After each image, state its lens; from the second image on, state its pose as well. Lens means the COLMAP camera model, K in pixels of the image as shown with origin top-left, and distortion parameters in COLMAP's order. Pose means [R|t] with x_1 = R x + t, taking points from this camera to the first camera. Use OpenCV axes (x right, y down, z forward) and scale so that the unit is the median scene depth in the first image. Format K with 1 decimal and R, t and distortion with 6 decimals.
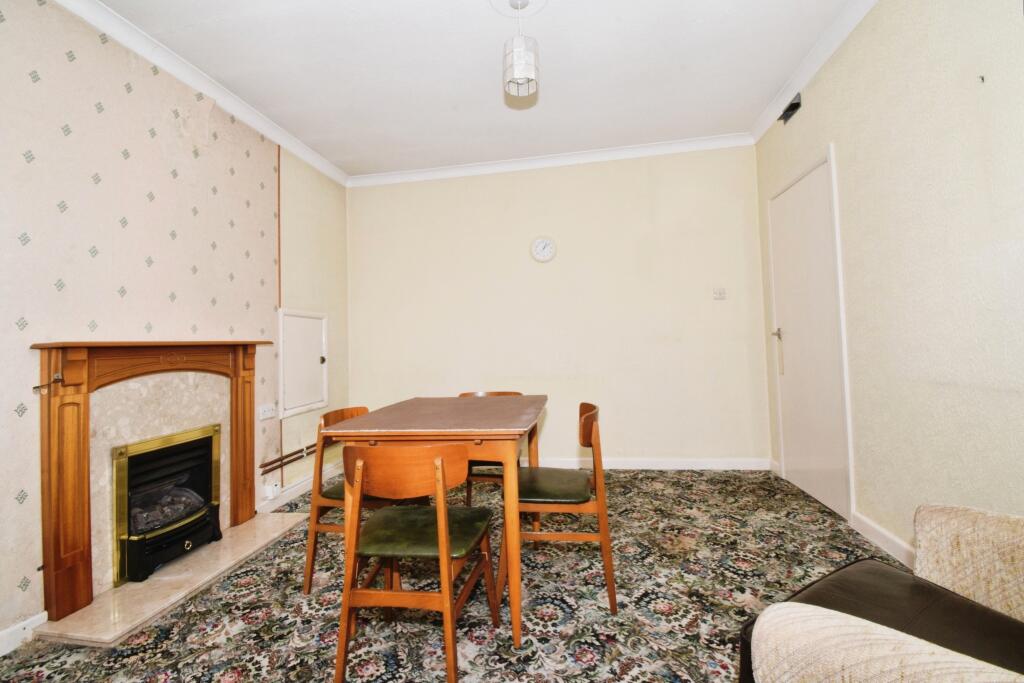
lens RADIAL K [[451.6, 0, 512.1], [0, 451.6, 334.6], [0, 0, 1]] dist [0.016486, -0.028748]
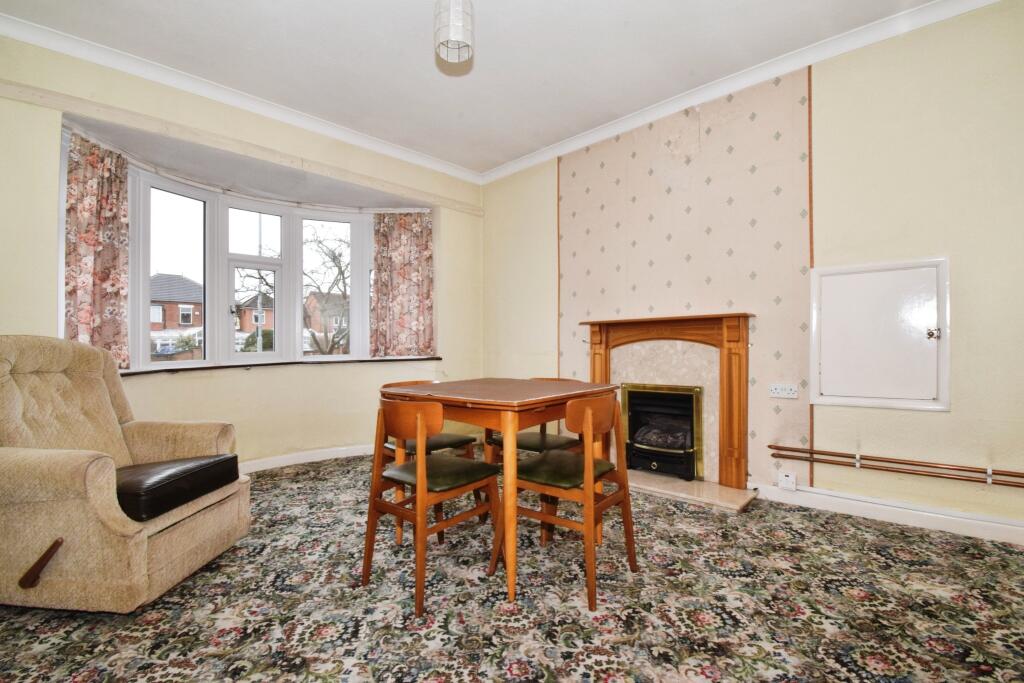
lens RADIAL K [[451.6, 0, 512.1], [0, 451.6, 334.6], [0, 0, 1]] dist [0.016486, -0.028748]
pose [[-0.553075, 0.039899, -0.832175, 0.777962], [0.059734, 0.998181, 0.008158, 0.033578], [0.830987, -0.045198, -0.554453, 1.667762]]
